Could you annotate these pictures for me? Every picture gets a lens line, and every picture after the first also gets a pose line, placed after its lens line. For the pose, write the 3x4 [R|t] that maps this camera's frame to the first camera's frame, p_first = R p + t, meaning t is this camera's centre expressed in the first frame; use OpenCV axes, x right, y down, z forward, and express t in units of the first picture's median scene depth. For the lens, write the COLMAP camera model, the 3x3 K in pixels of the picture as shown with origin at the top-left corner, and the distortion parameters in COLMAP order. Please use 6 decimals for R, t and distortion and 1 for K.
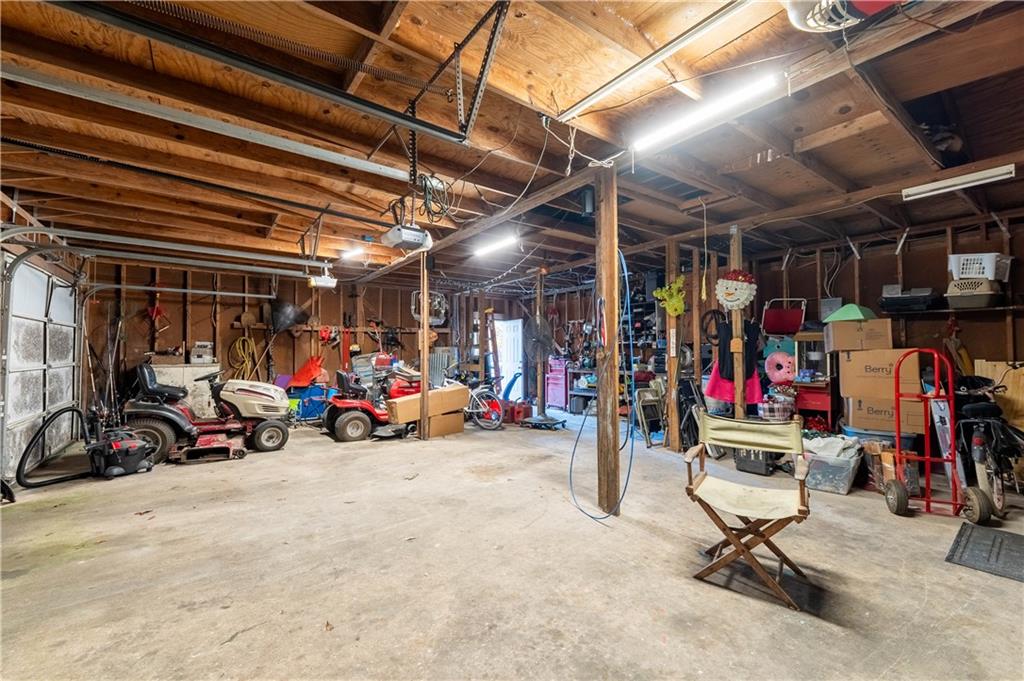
lens RADIAL K [[423.7, 0, 522.3], [0, 423.7, 343.4], [0, 0, 1]] dist [0.006934, -0.000760]
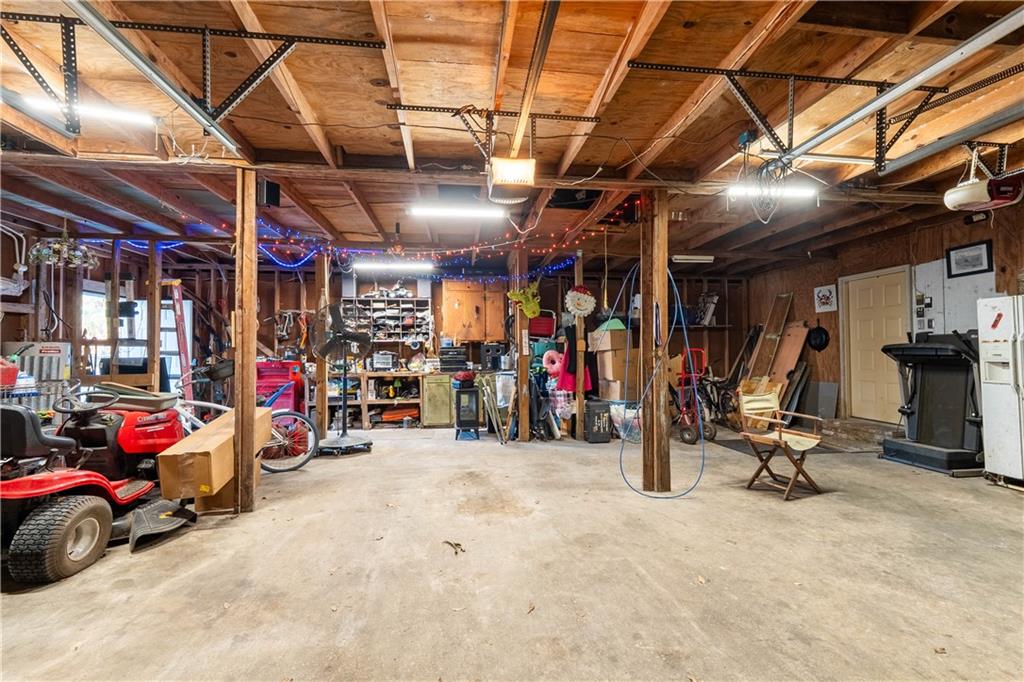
lens RADIAL K [[423.7, 0, 518.4], [0, 423.7, 342.8], [0, 0, 1]] dist [0.006934, -0.000760]
pose [[0.496131, 0.012294, 0.868160, -1.016249], [-0.016008, 0.999859, -0.005010, 0.008872], [-0.868100, -0.011411, 0.496258, 0.790613]]
